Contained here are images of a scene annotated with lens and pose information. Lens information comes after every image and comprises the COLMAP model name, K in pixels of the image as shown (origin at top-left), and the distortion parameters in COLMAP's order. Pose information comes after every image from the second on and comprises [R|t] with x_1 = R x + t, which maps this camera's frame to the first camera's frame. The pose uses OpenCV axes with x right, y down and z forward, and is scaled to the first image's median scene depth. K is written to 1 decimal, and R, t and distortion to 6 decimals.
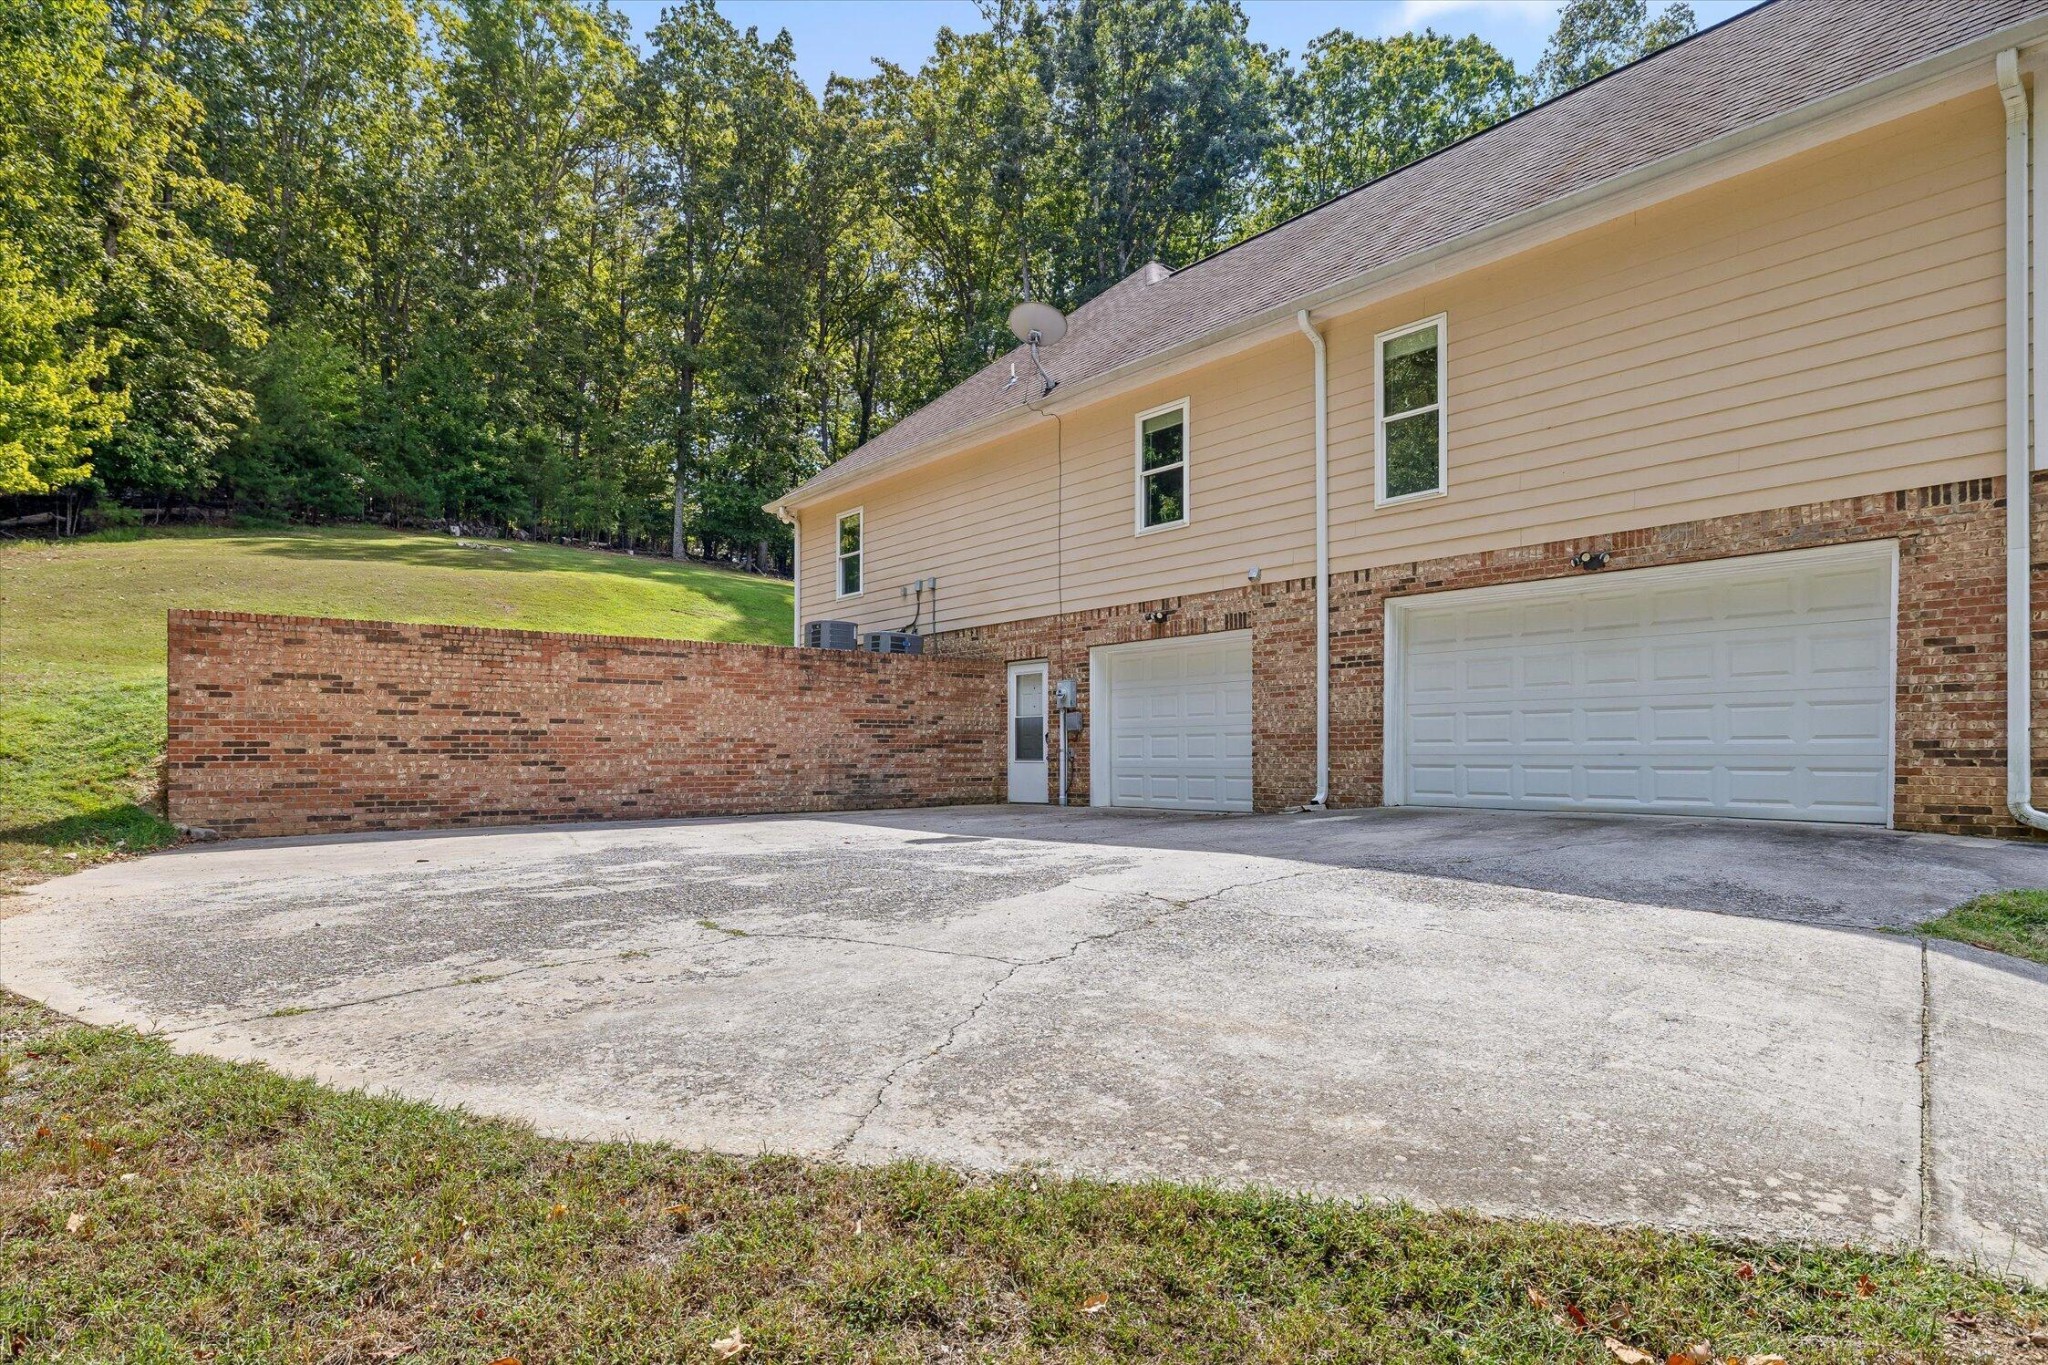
lens RADIAL K [[1121.8, 0, 1005.6], [0, 1121.8, 754.0], [0, 0, 1]] dist [-0.004390, 0.000379]
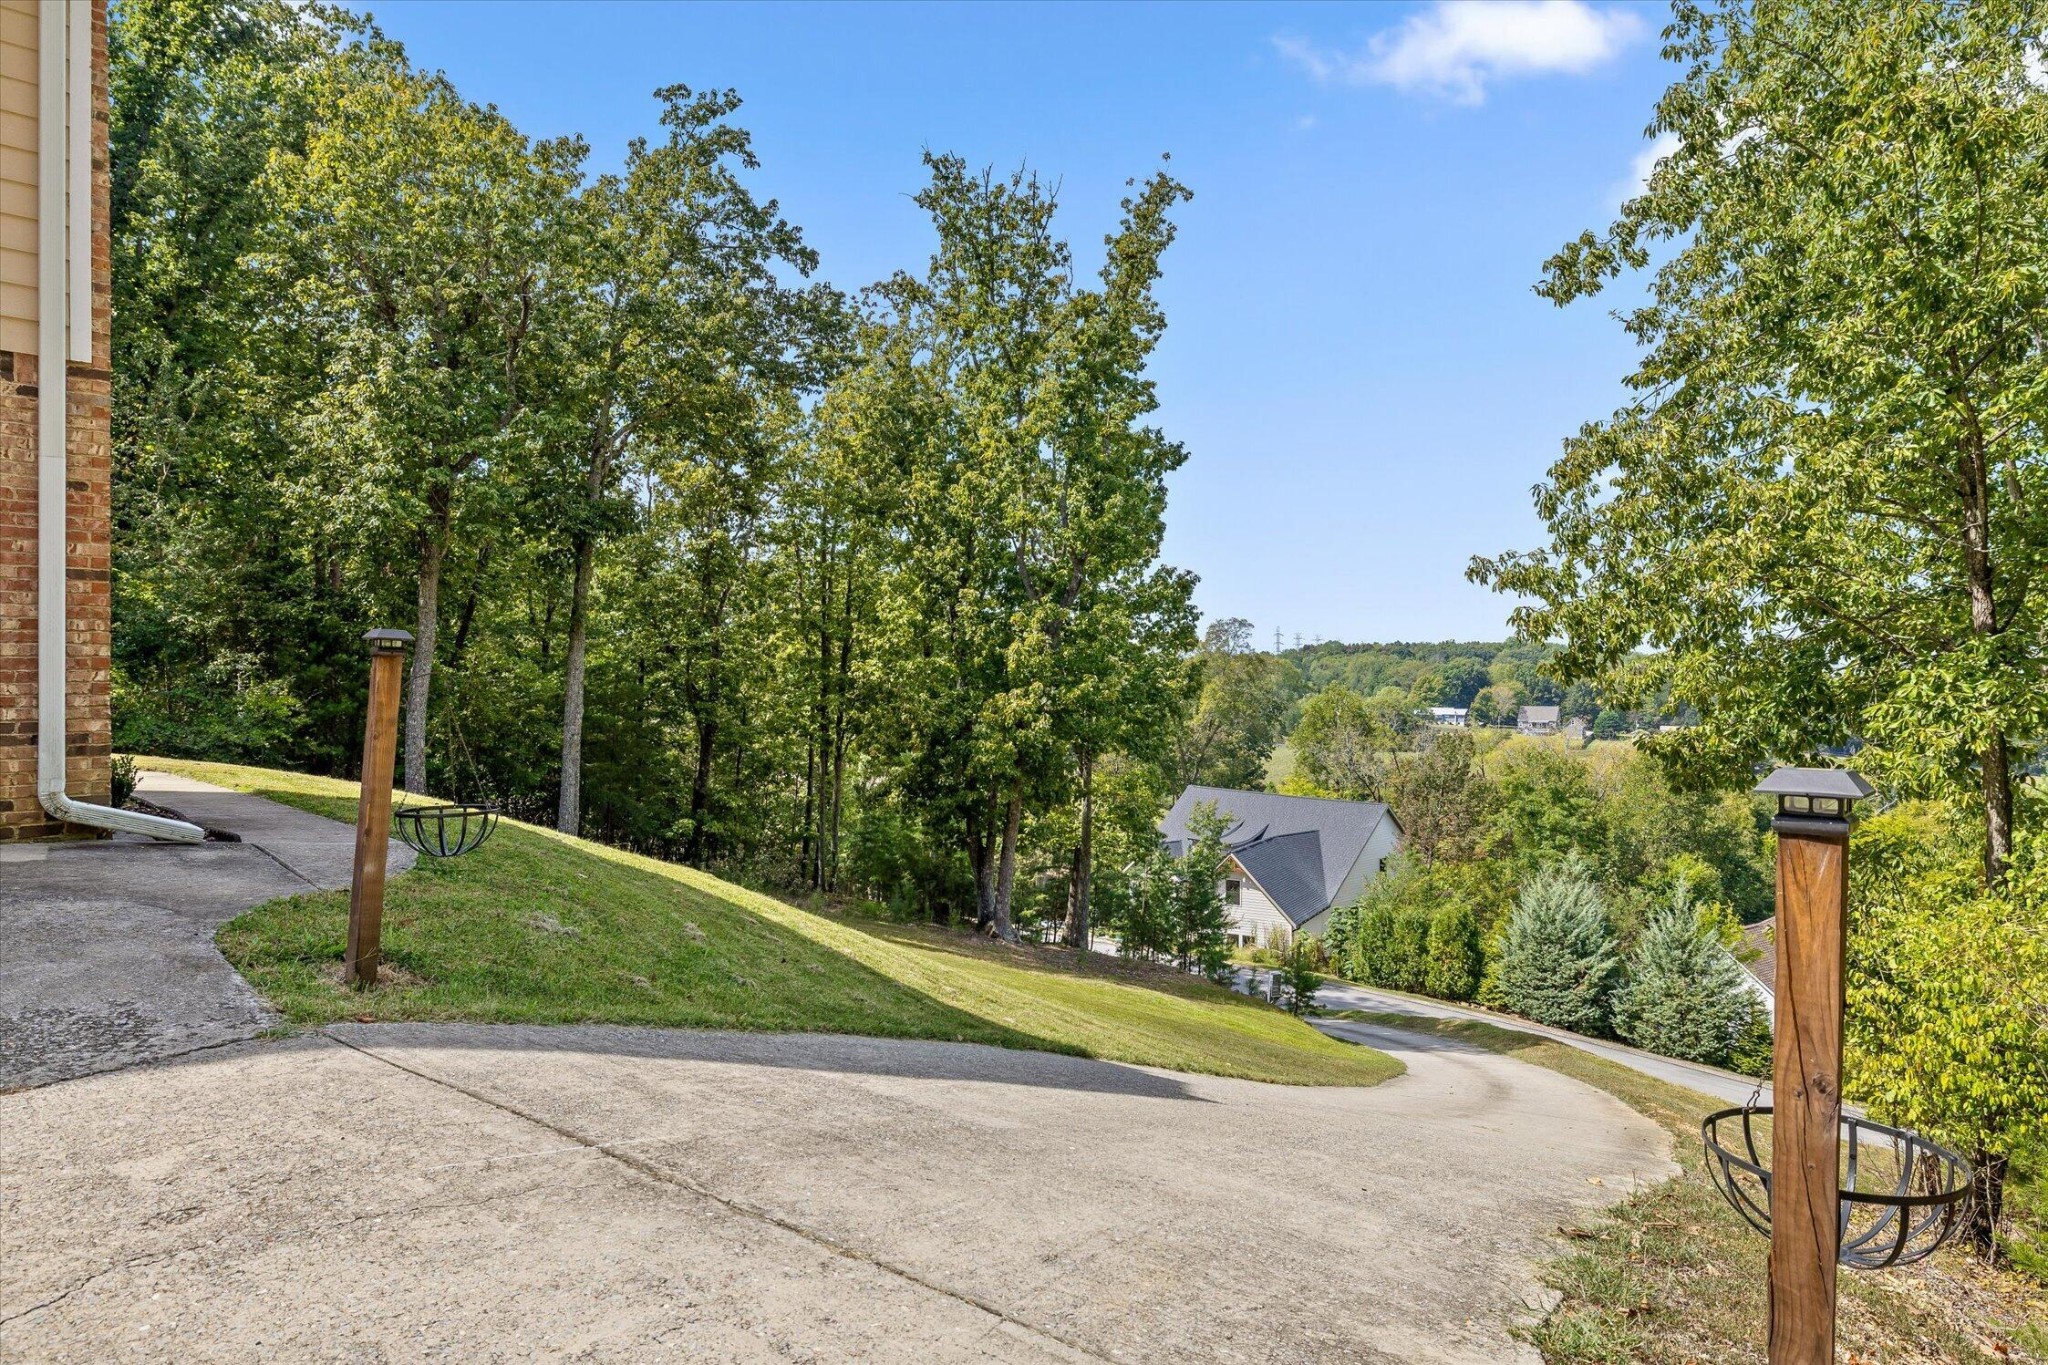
lens RADIAL K [[1190.4, 0, 1014.3], [0, 1190.4, 675.9], [0, 0, 1]] dist [0.006877, 0.001448]
pose [[-0.114663, -0.003010, 0.993400, 0.016345], [-0.003866, 0.999989, 0.002584, -0.025661], [-0.993397, -0.003544, -0.114674, 0.284826]]
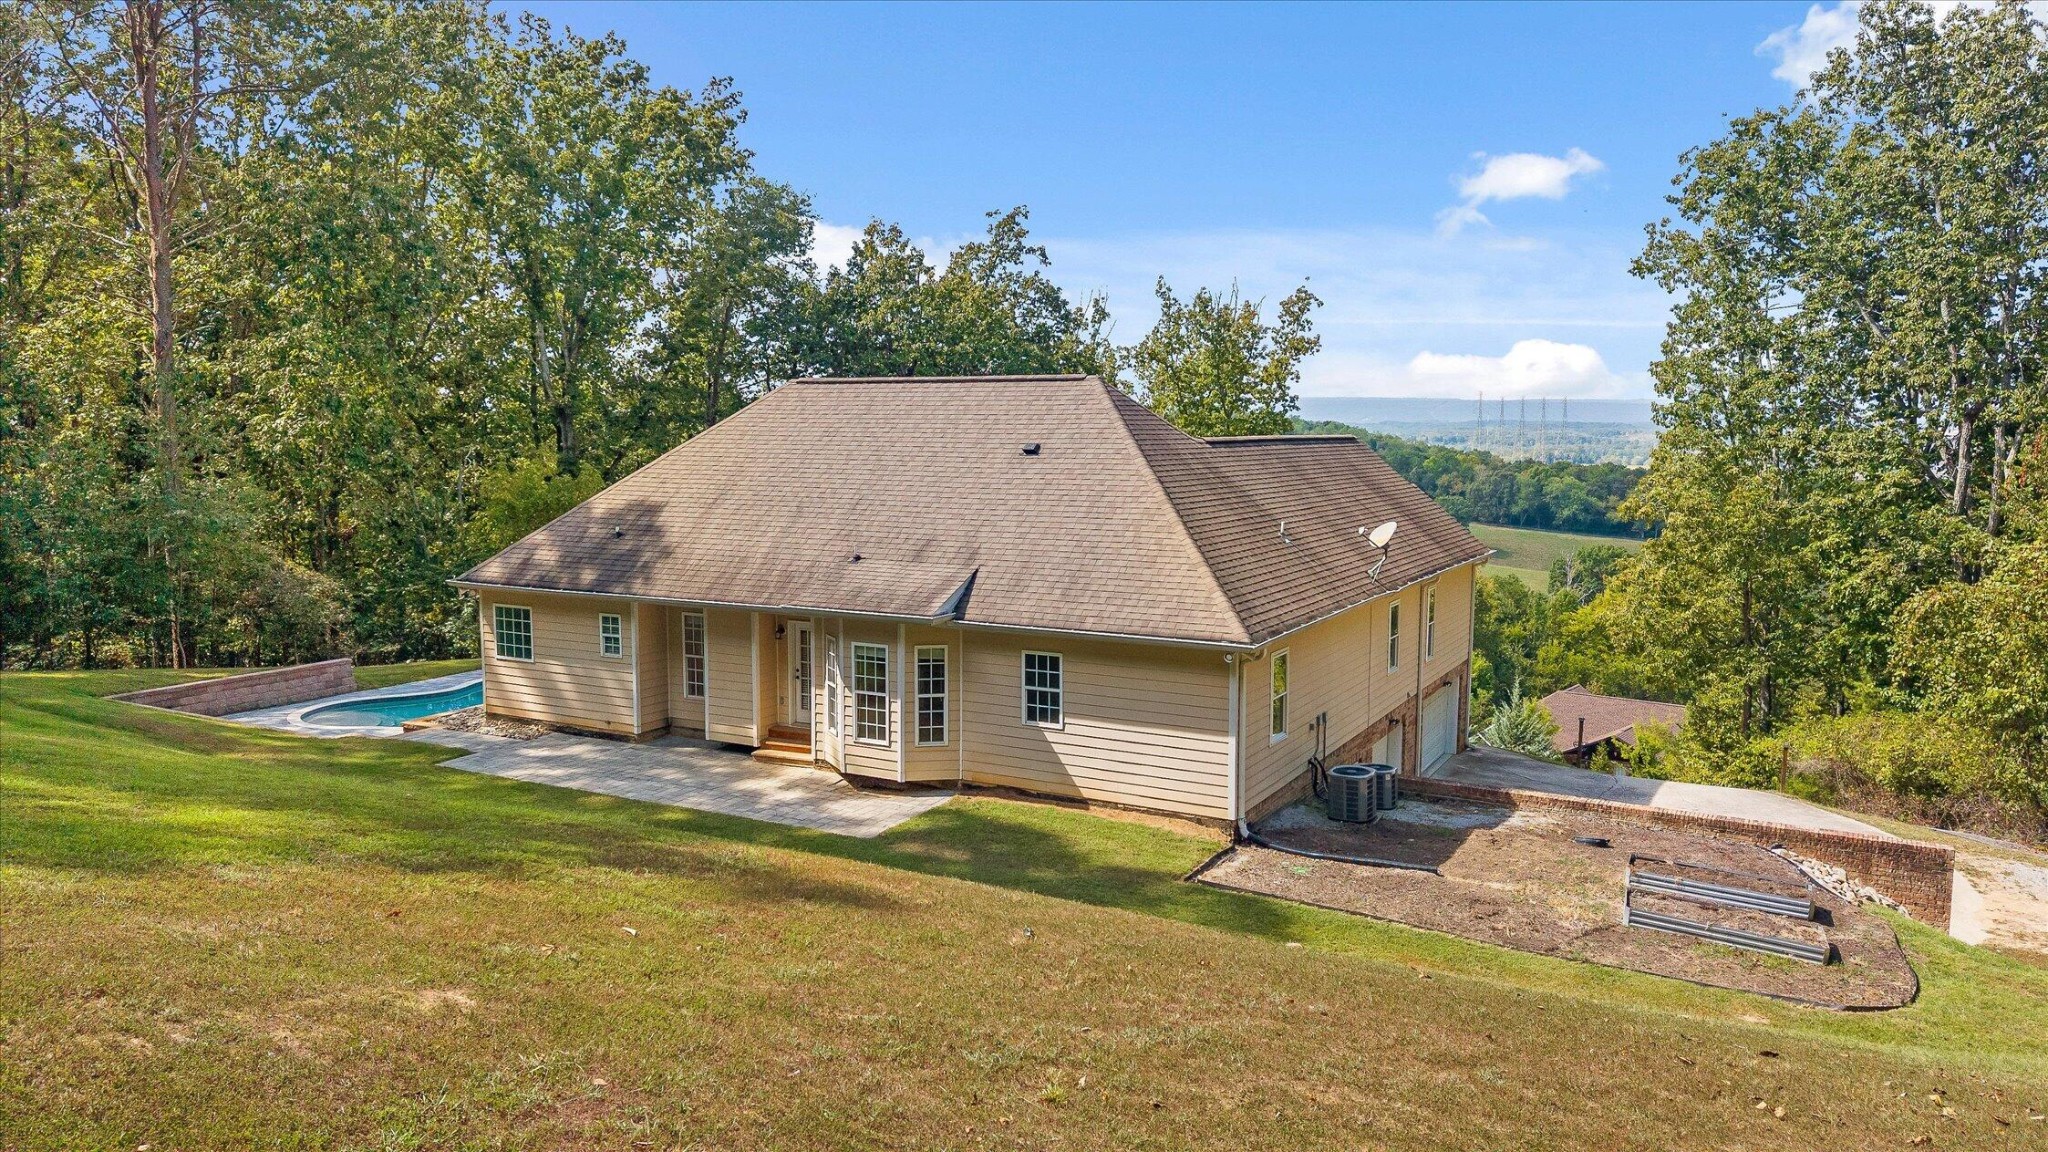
lens RADIAL K [[1386.0, 0, 1018.1], [0, 1386.0, 568.1], [0, 0, 1]] dist [0.045335, -0.050158]
pose [[-0.382070, -0.095146, 0.919222, -1.874481], [-0.003122, 0.994813, 0.101672, -0.673744], [-0.924128, 0.035977, -0.380385, 2.746136]]
